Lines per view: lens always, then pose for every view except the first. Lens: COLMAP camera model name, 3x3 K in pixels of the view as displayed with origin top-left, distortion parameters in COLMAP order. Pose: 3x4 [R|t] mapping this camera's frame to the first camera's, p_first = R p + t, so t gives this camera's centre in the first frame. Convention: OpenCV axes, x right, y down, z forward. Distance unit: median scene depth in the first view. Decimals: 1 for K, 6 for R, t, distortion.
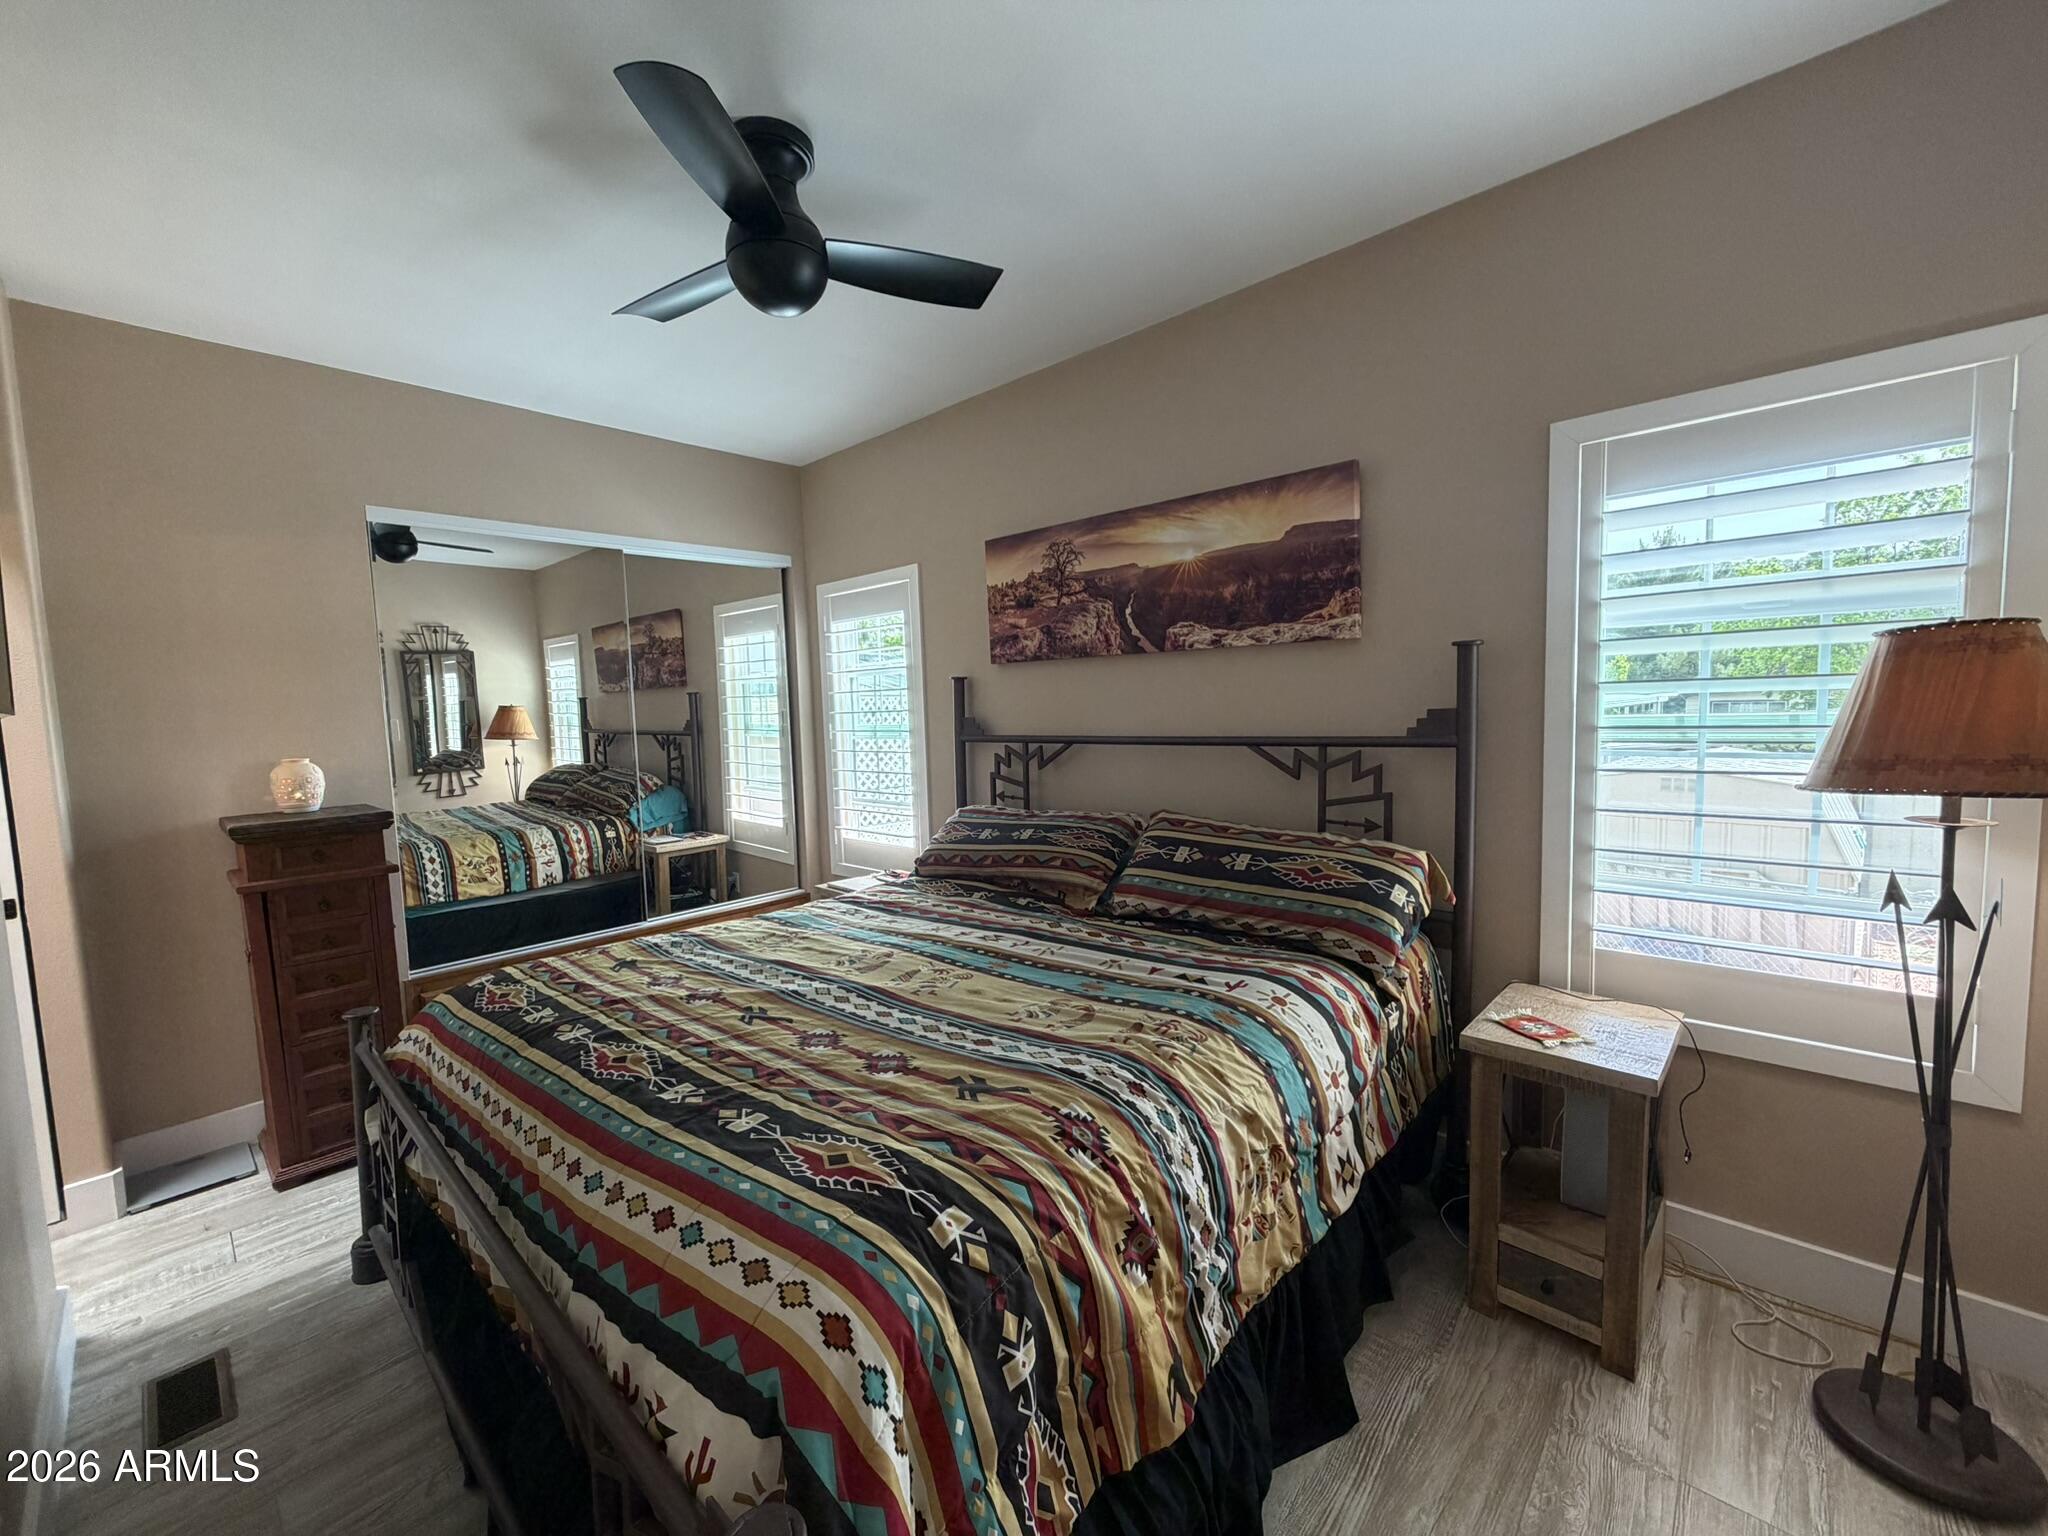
lens RADIAL K [[815.5, 0, 1014.7], [0, 815.5, 768.1], [0, 0, 1]] dist [0.000978, 0.000324]
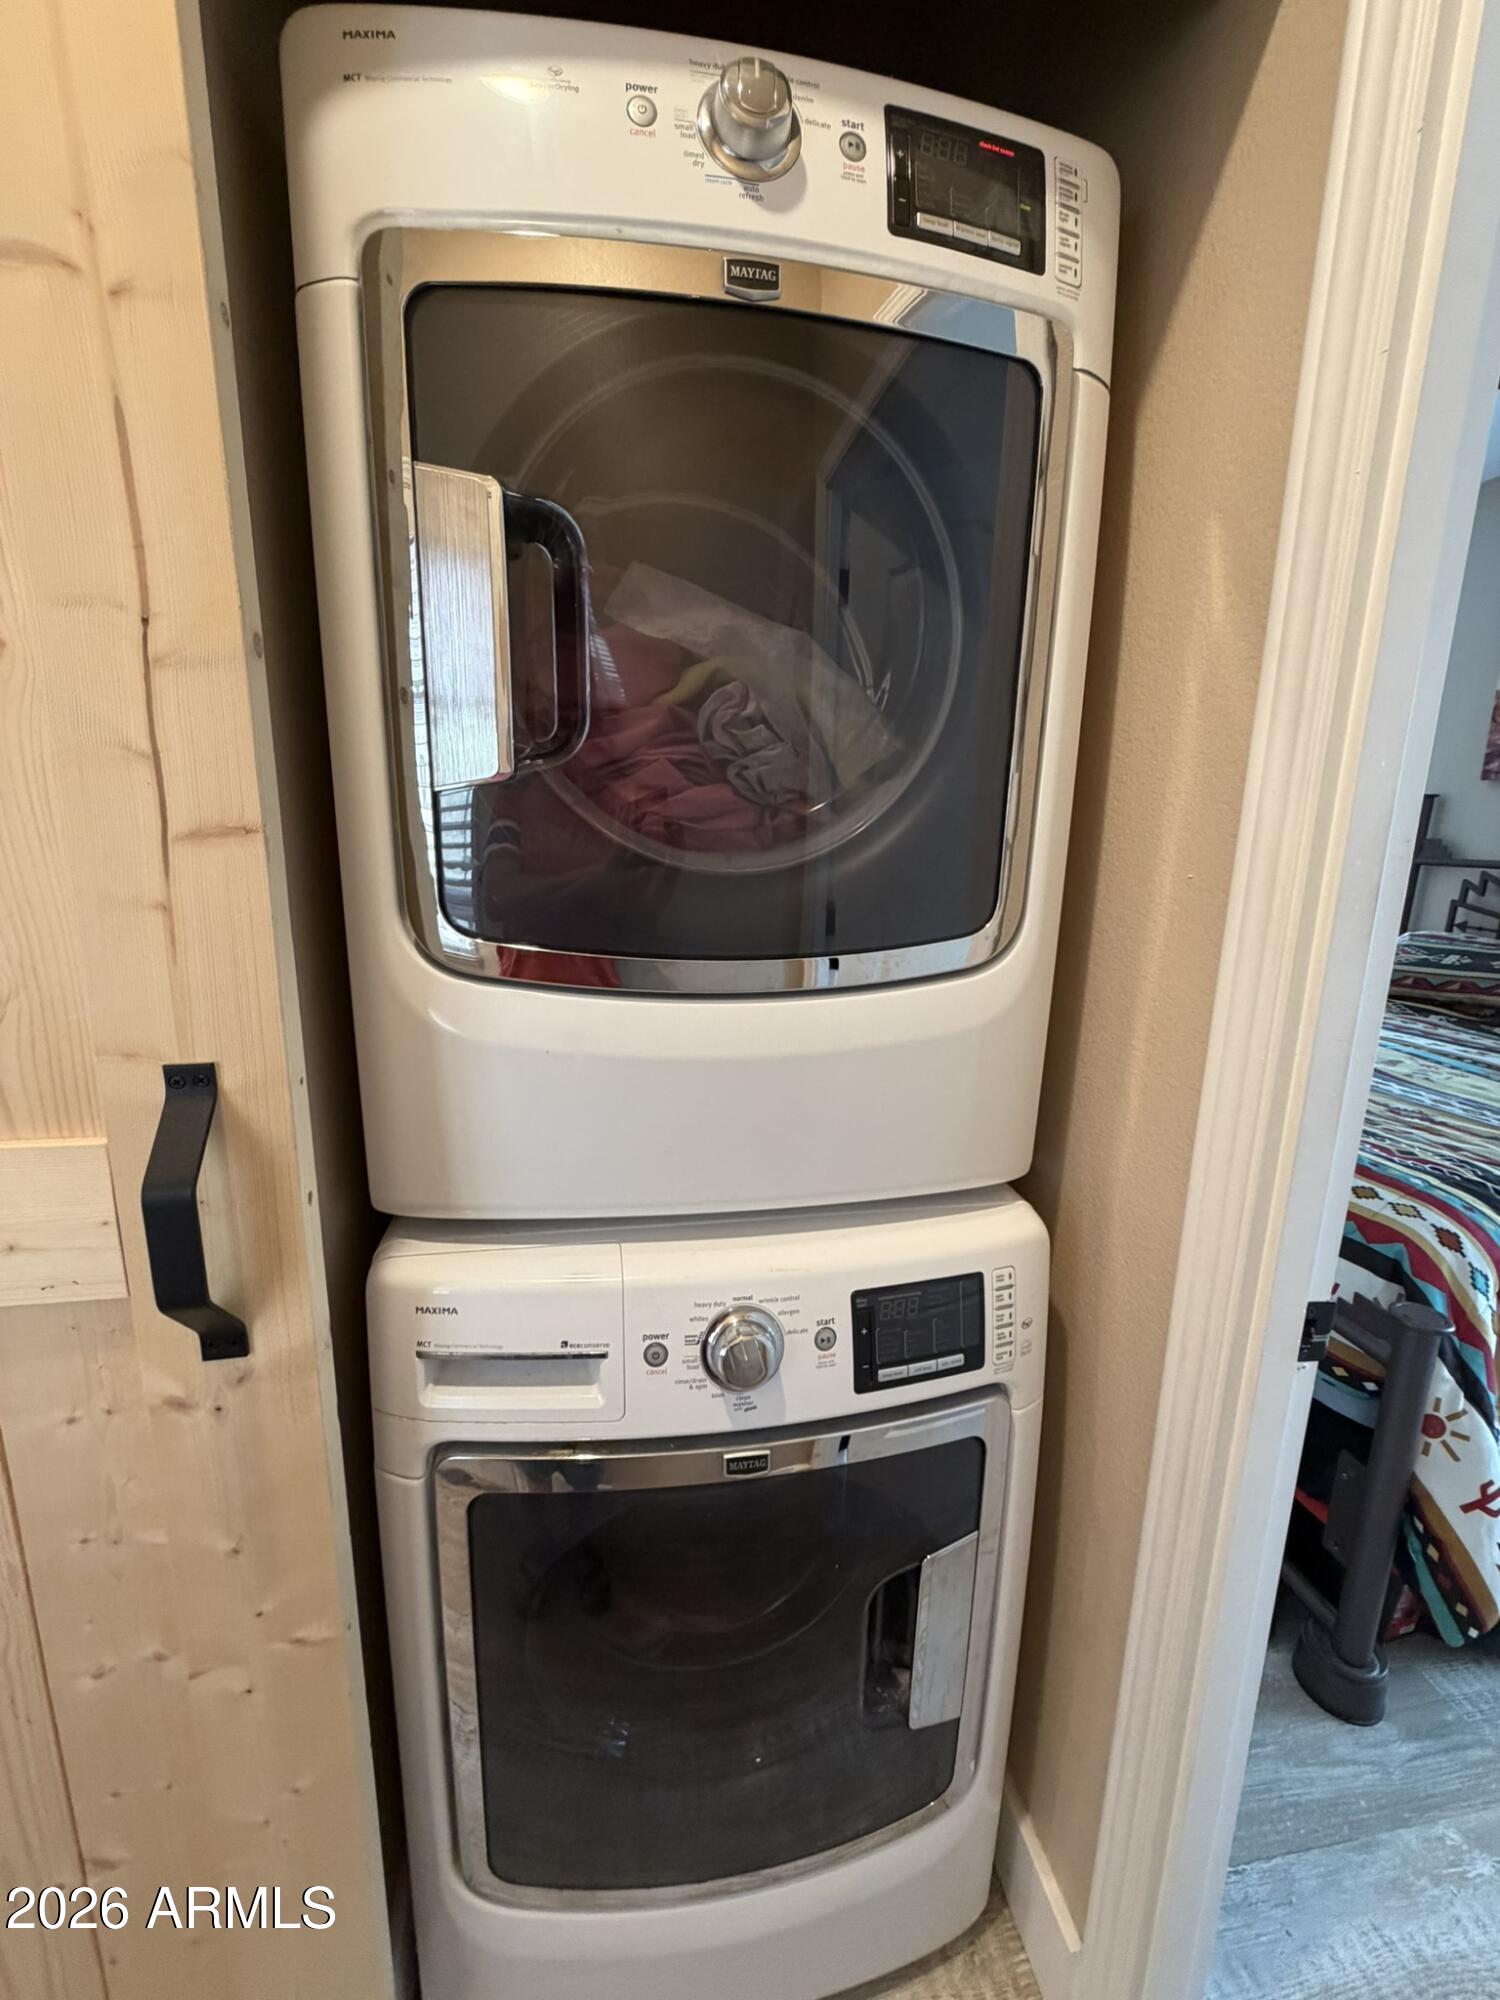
lens RADIAL K [[796.4, 0, 748.8], [0, 796.4, 994.5], [0, 0, 1]] dist [0.000978, 0.000324]
pose [[0.793259, 0.167535, -0.585383, -0.168777], [-0.089193, 0.983003, 0.160467, 0.054696], [0.602317, -0.075080, 0.794719, -0.317713]]
